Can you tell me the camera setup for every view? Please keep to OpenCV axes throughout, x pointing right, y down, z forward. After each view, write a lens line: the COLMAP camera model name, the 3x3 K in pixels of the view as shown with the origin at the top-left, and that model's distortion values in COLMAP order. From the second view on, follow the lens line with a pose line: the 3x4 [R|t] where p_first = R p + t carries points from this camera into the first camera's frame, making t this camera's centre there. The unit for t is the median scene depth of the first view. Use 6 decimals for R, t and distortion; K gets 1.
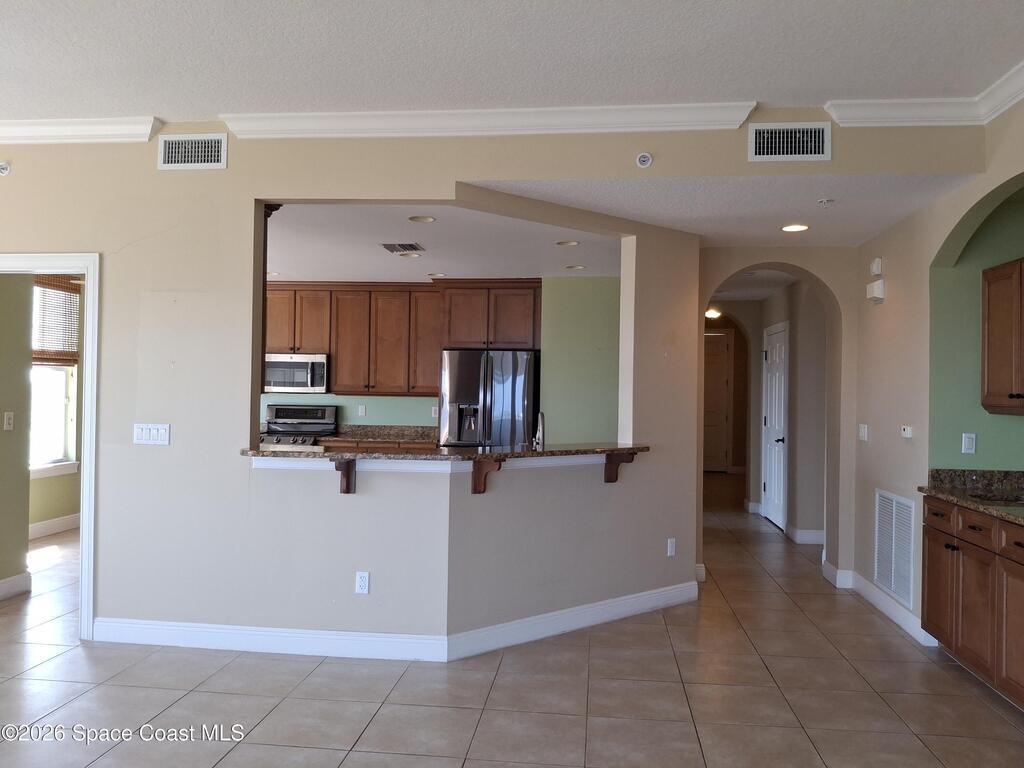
lens RADIAL K [[748.9, 0, 518.3], [0, 748.9, 391.2], [0, 0, 1]] dist [0.051988, -0.093724]
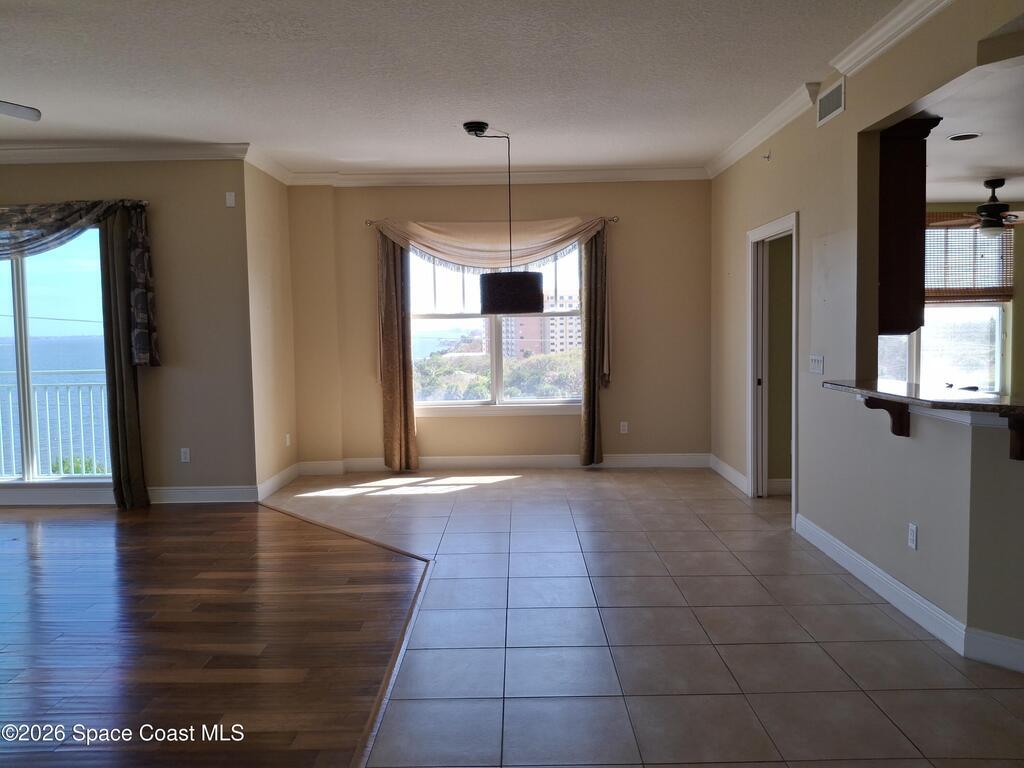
lens RADIAL K [[748.9, 0, 522.2], [0, 748.9, 384.9], [0, 0, 1]] dist [0.051988, -0.093724]
pose [[0.130951, 0.056416, -0.989782, 0.628415], [0.020518, 0.998011, 0.059600, 0.011236], [0.991177, -0.028113, 0.129533, 0.436665]]
